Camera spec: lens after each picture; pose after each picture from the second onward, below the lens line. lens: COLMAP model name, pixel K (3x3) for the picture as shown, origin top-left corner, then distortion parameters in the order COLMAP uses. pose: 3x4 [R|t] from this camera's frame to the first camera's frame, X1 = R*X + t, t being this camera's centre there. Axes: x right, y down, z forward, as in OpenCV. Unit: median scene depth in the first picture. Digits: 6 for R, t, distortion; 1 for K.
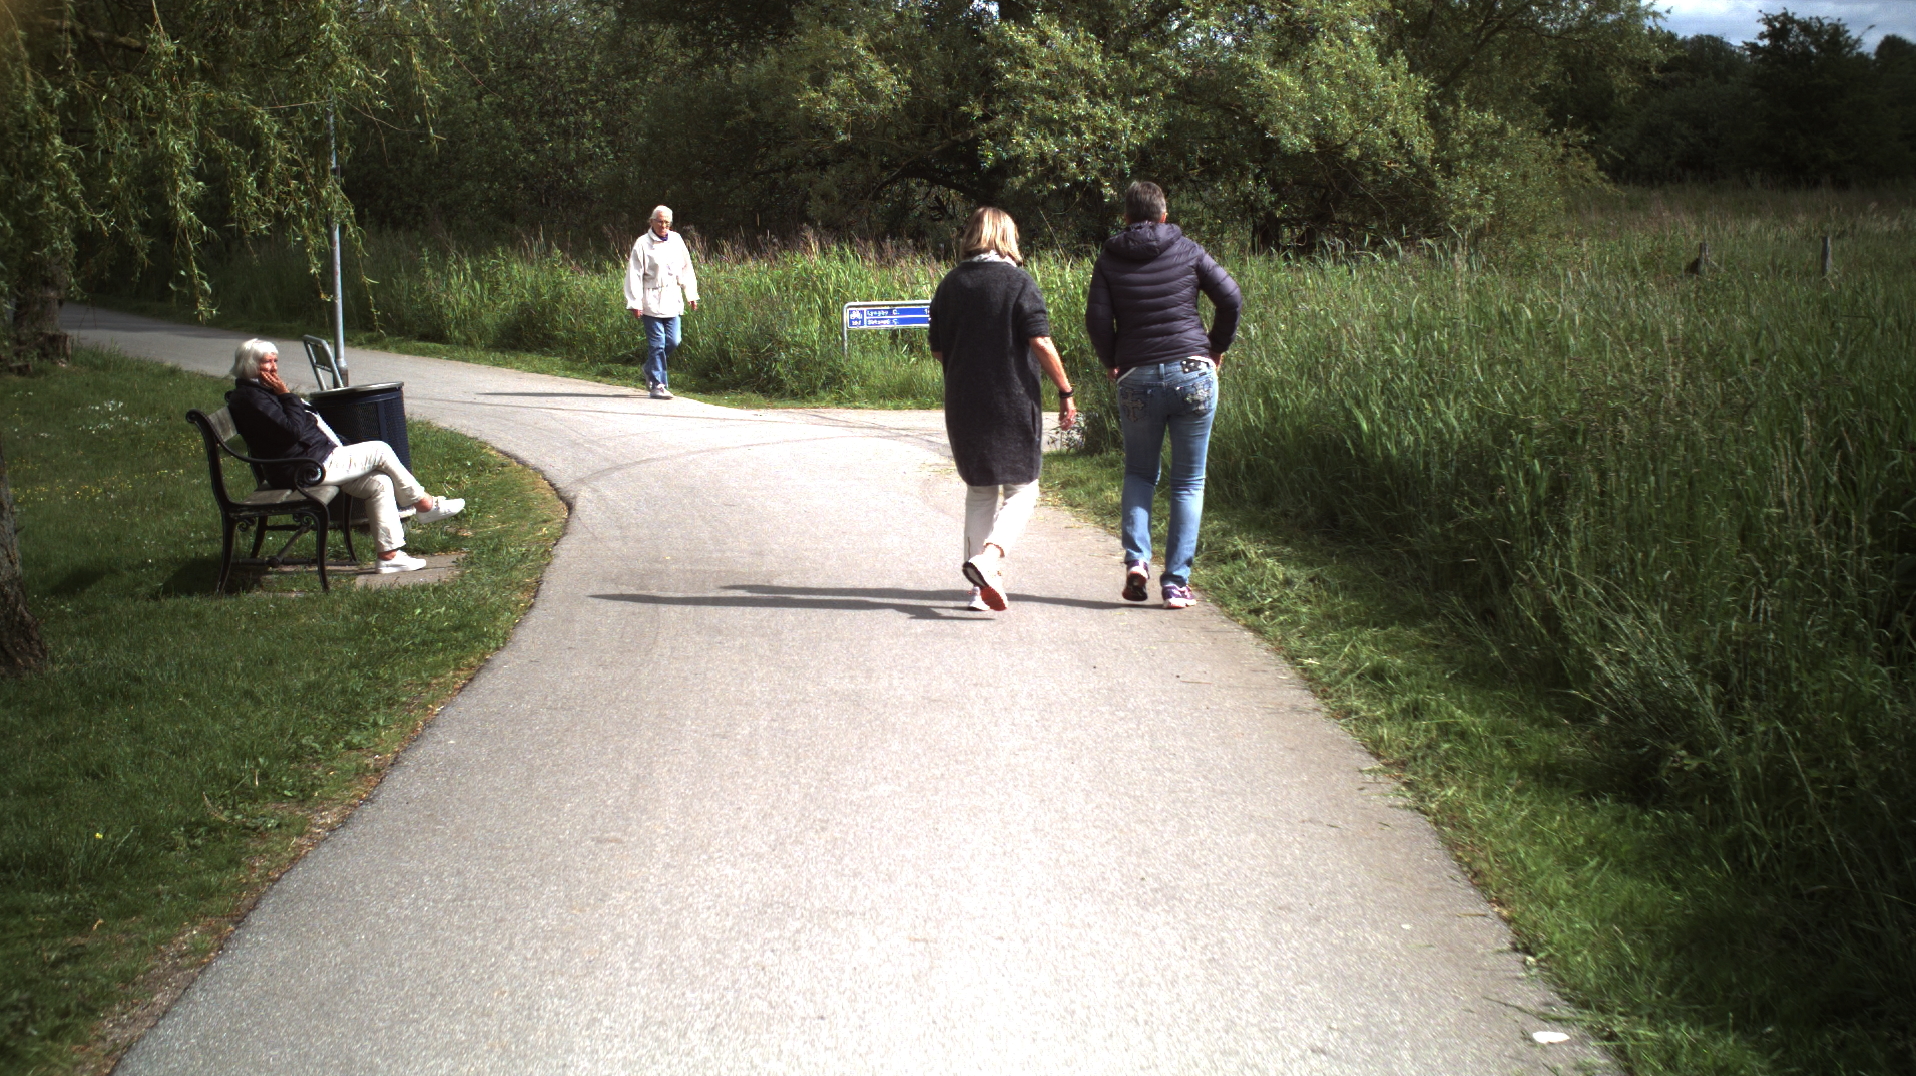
lens RADIAL K [[3301.2, 0, 958.0], [0, 3301.2, 538.0], [0, 0, 1]] dist [-0.303364, 0.393347]
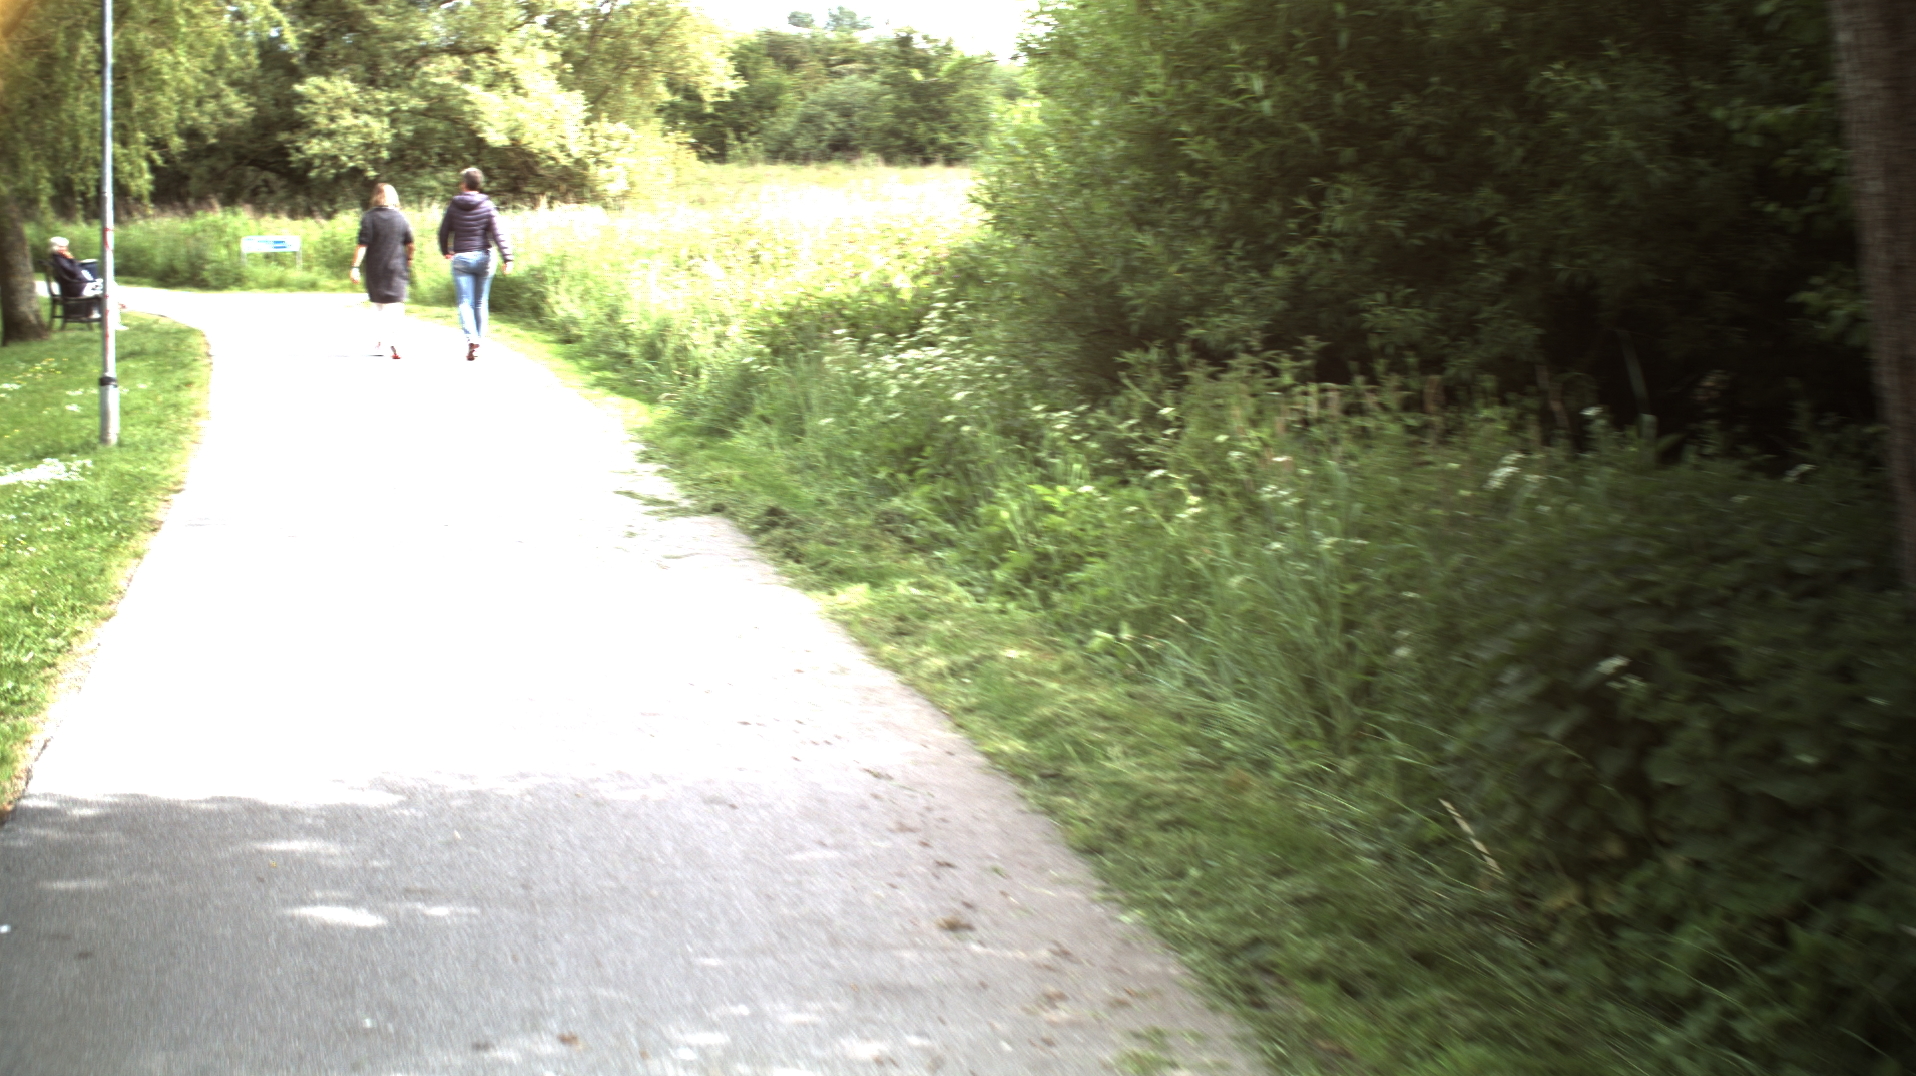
lens RADIAL K [[3301.2, 0, 958.0], [0, 3301.2, 538.0], [0, 0, 1]] dist [-0.303364, 0.393347]
pose [[0.973334, -0.019917, 0.228528, -0.084241], [0.018409, 0.999792, 0.008730, 0.113833], [-0.228654, -0.004290, 0.973498, -1.102934]]
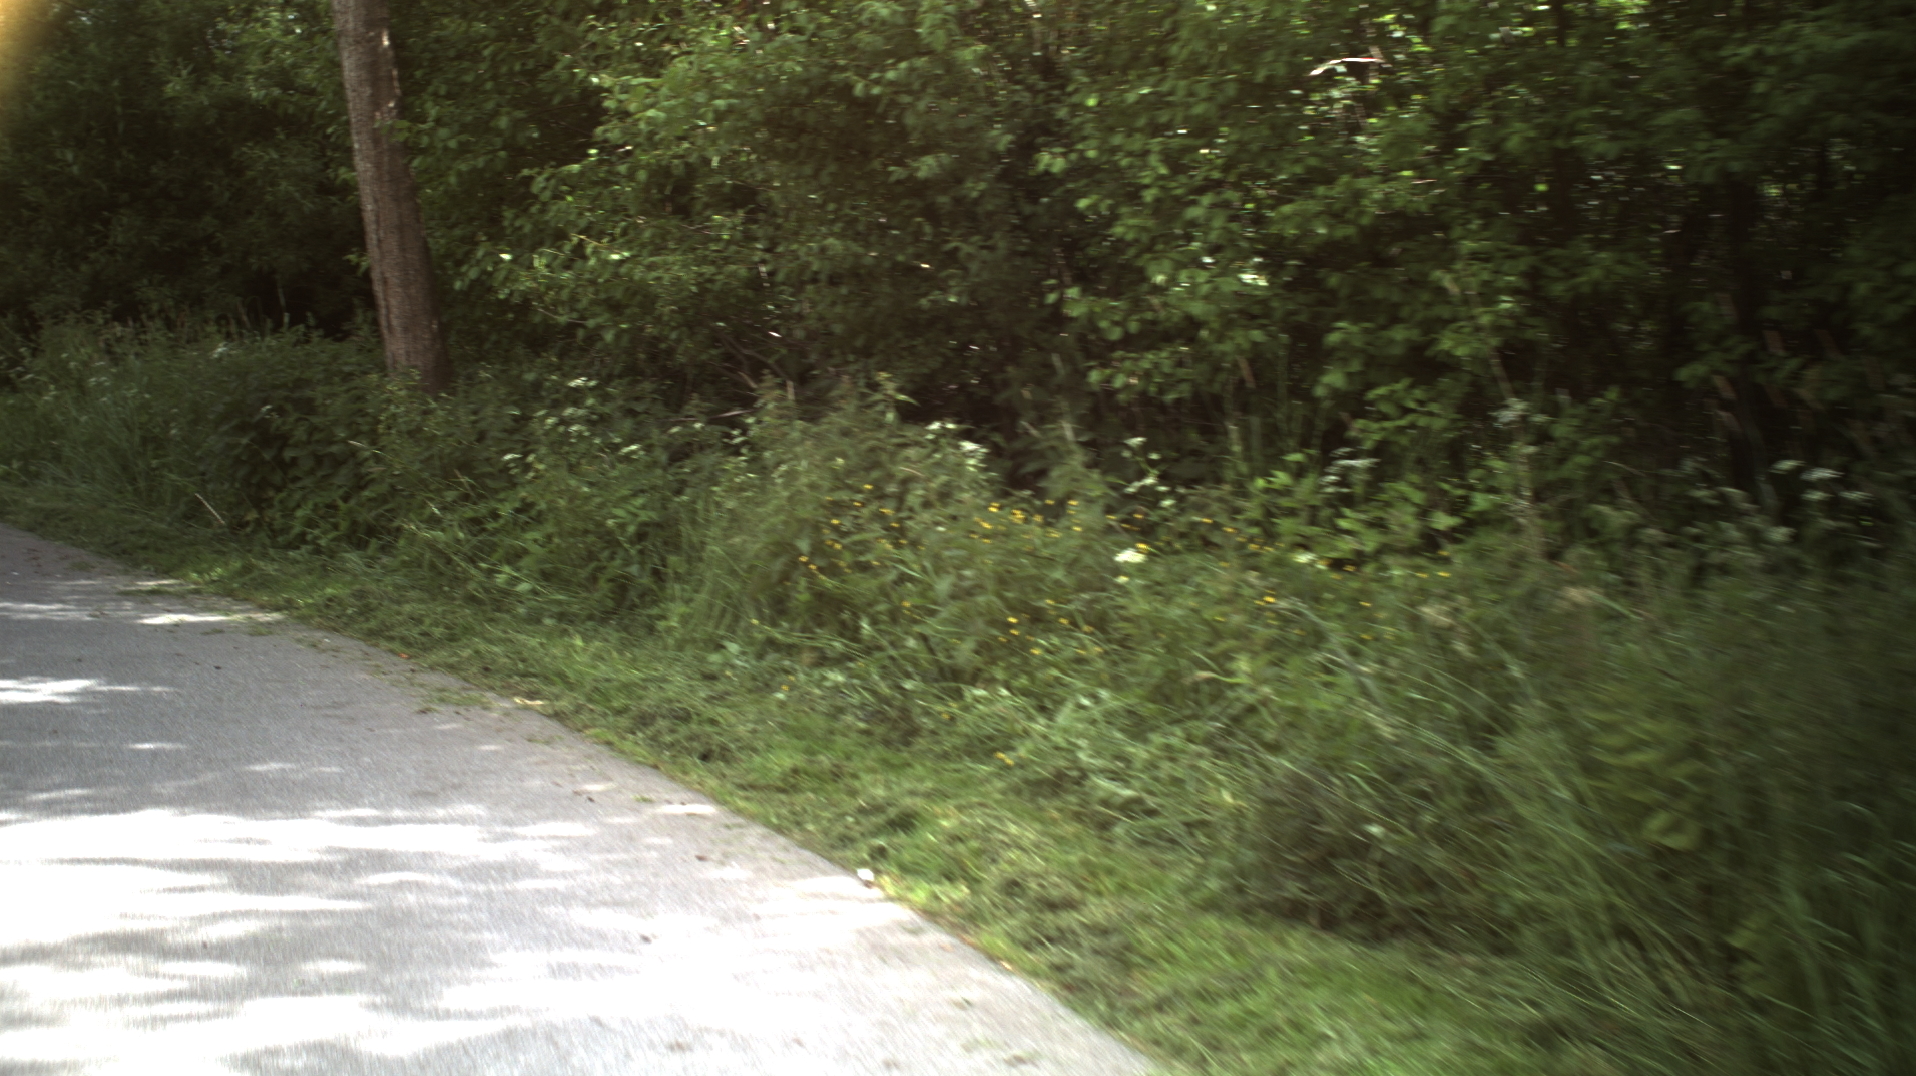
lens RADIAL K [[3301.2, 0, 958.0], [0, 3301.2, 538.0], [0, 0, 1]] dist [-0.303364, 0.393347]
pose [[0.815869, -0.047457, 0.576286, -0.256128], [0.050561, 0.998664, 0.010659, 0.160068], [-0.576022, 0.020441, 0.817179, -1.518802]]
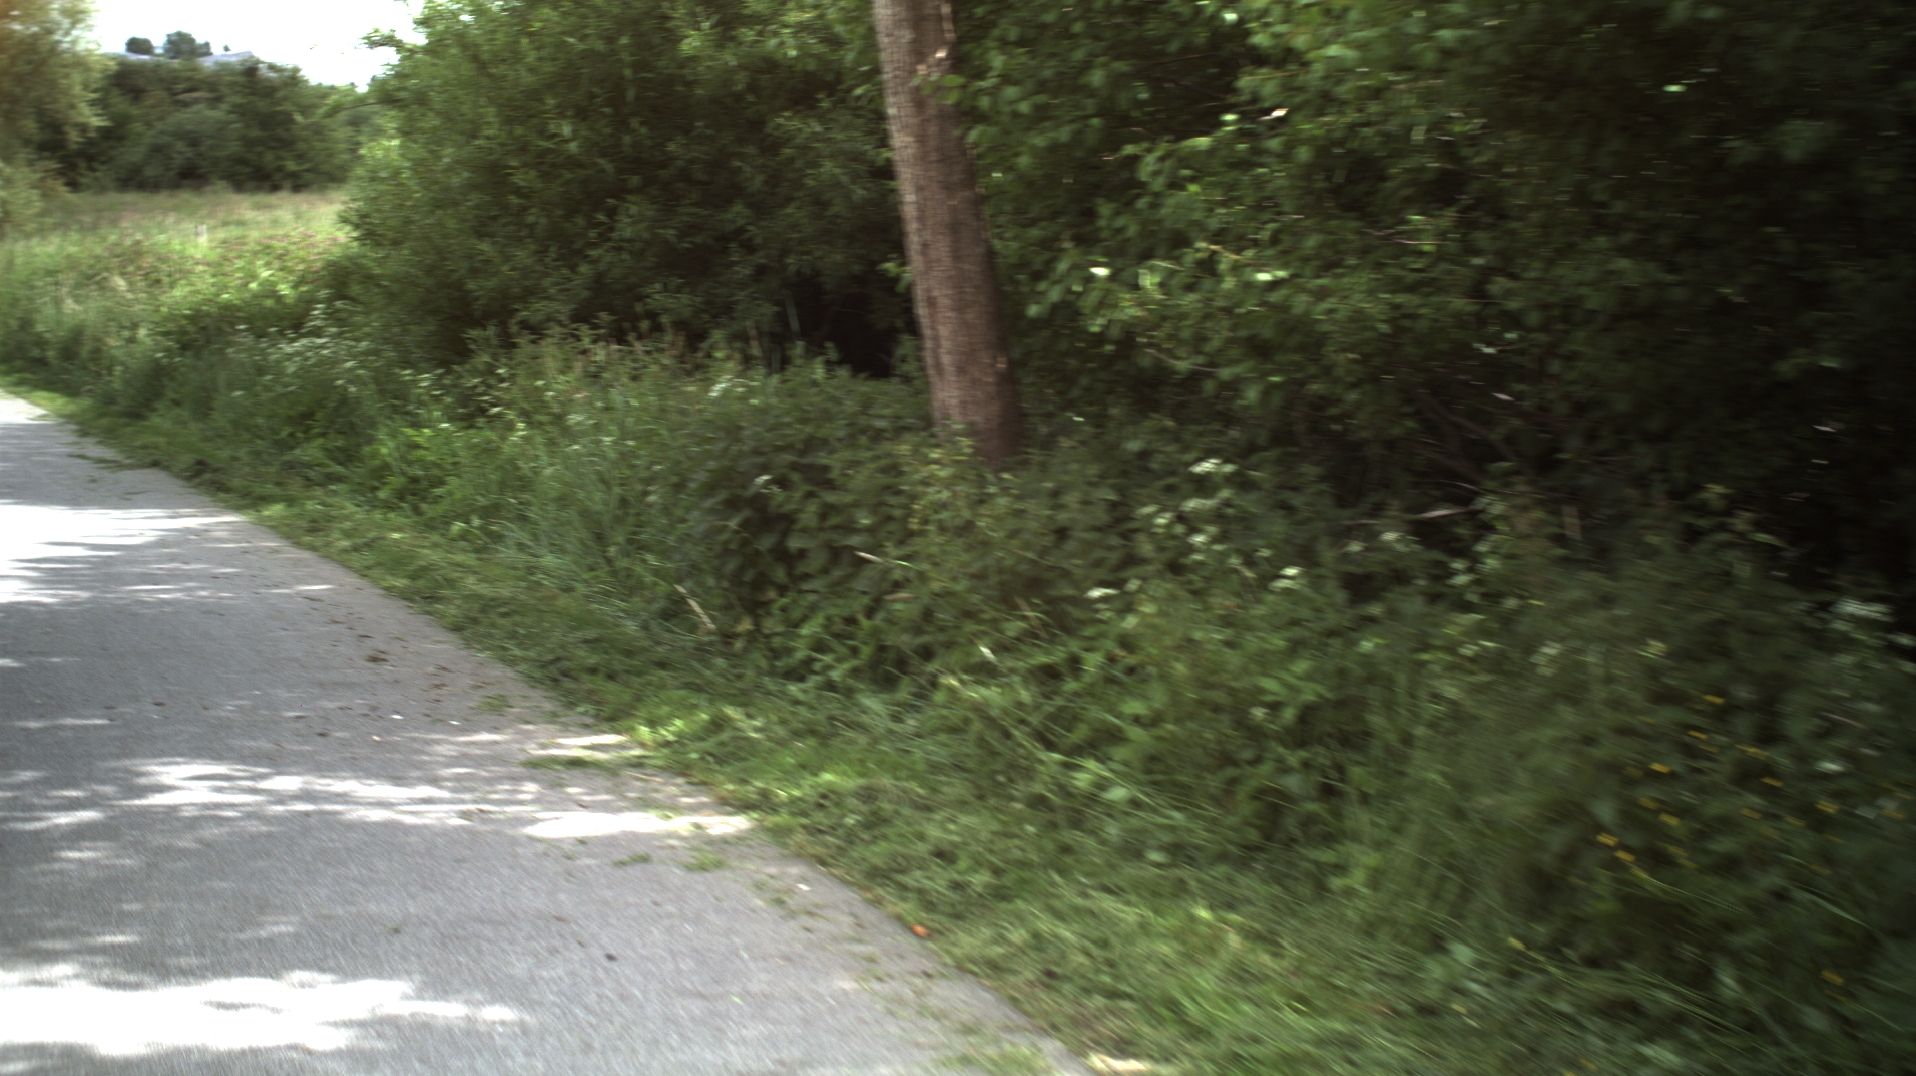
lens RADIAL K [[3301.2, 0, 958.0], [0, 3301.2, 538.0], [0, 0, 1]] dist [-0.303364, 0.393347]
pose [[0.908622, -0.038184, 0.415870, -0.148668], [0.038505, 0.999229, 0.007617, 0.136821], [-0.415840, 0.009092, 0.909392, -1.320061]]
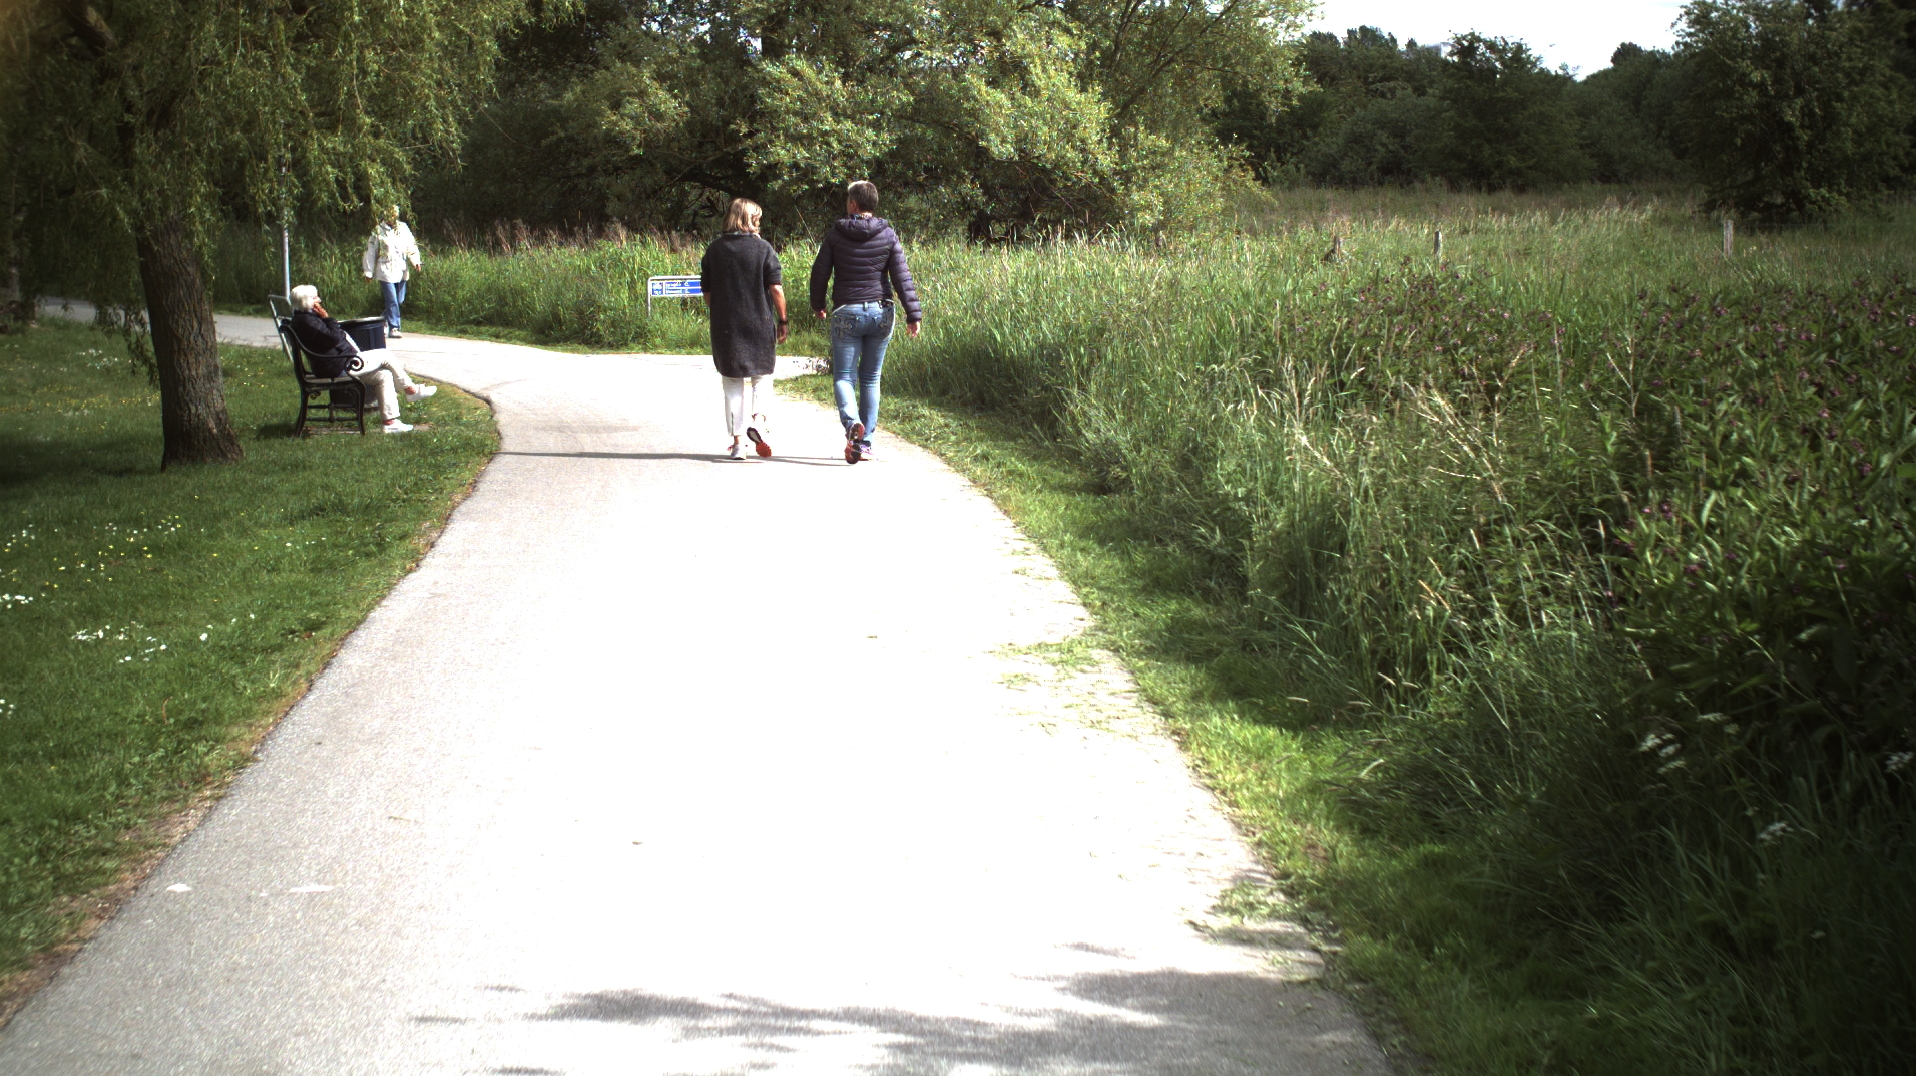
lens RADIAL K [[3301.2, 0, 958.0], [0, 3301.2, 538.0], [0, 0, 1]] dist [-0.303364, 0.393347]
pose [[0.997108, -0.000253, 0.076001, -0.014686], [0.000275, 1.000000, -0.000280, 0.045870], [-0.076001, 0.000300, 0.997108, -0.442775]]
